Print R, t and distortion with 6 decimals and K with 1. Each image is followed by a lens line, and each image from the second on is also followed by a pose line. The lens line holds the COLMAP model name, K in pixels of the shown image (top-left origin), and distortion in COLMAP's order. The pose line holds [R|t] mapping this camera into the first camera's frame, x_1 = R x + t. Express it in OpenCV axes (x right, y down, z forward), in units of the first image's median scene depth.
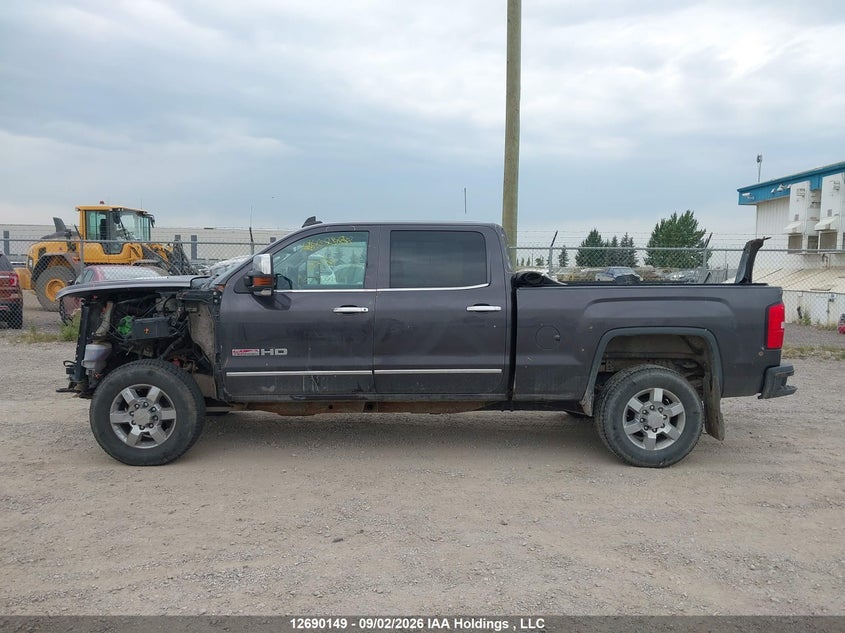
lens RADIAL K [[656.5, 0, 420.7], [0, 656.5, 317.4], [0, 0, 1]] dist [0.010499, -0.002337]
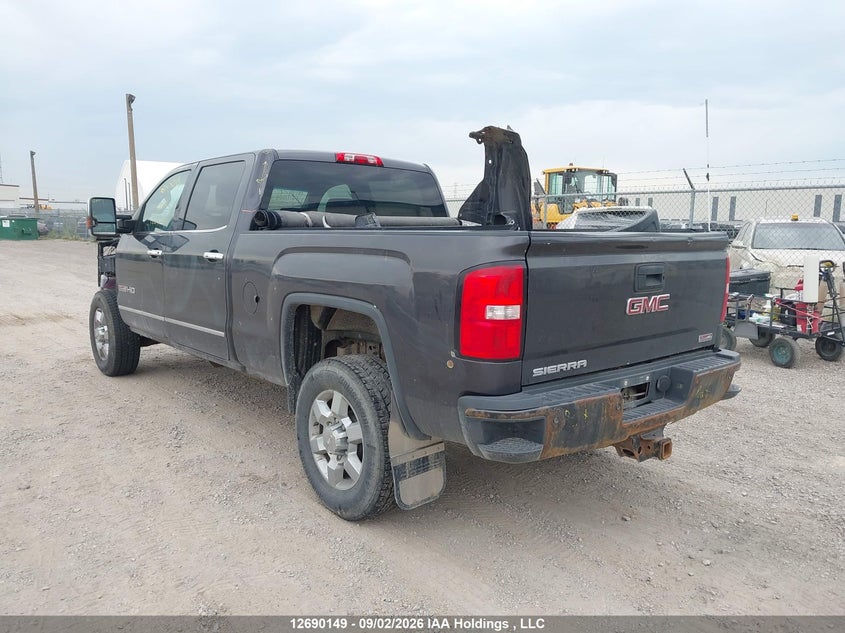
lens RADIAL K [[665.5, 0, 405.0], [0, 665.5, 325.1], [0, 0, 1]] dist [0.009599, 0.001645]
pose [[0.613122, 0.111638, -0.782061, 0.883572], [-0.063019, 0.993721, 0.092446, -0.018368], [0.787471, -0.007396, 0.616307, 0.663775]]
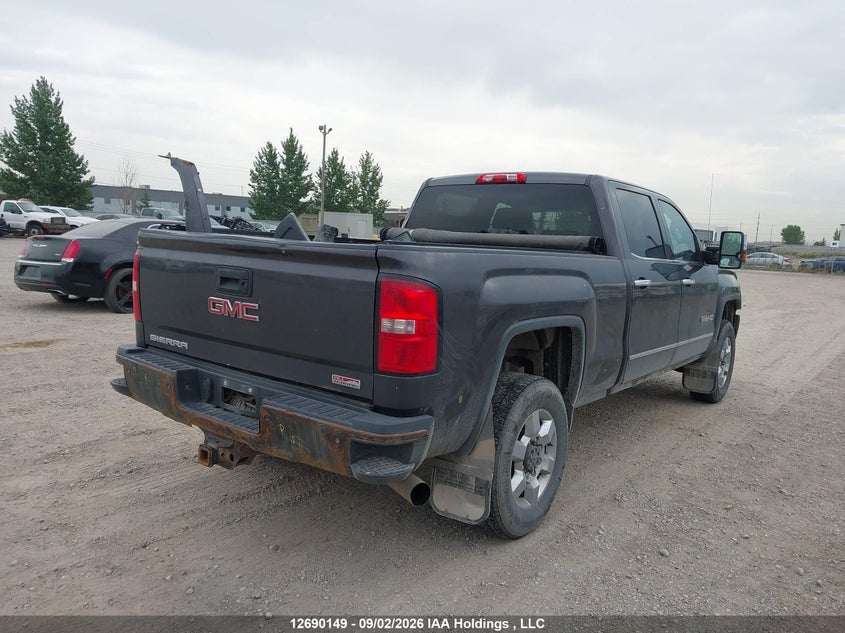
lens RADIAL K [[668.2, 0, 422.5], [0, 668.2, 316.5], [0, 0, 1]] dist [0.019083, 0.004516]
pose [[-0.617875, 0.050628, -0.784645, 0.907359], [-0.114385, 0.981521, 0.153405, -0.095246], [0.777912, 0.184537, -0.600666, 1.650560]]
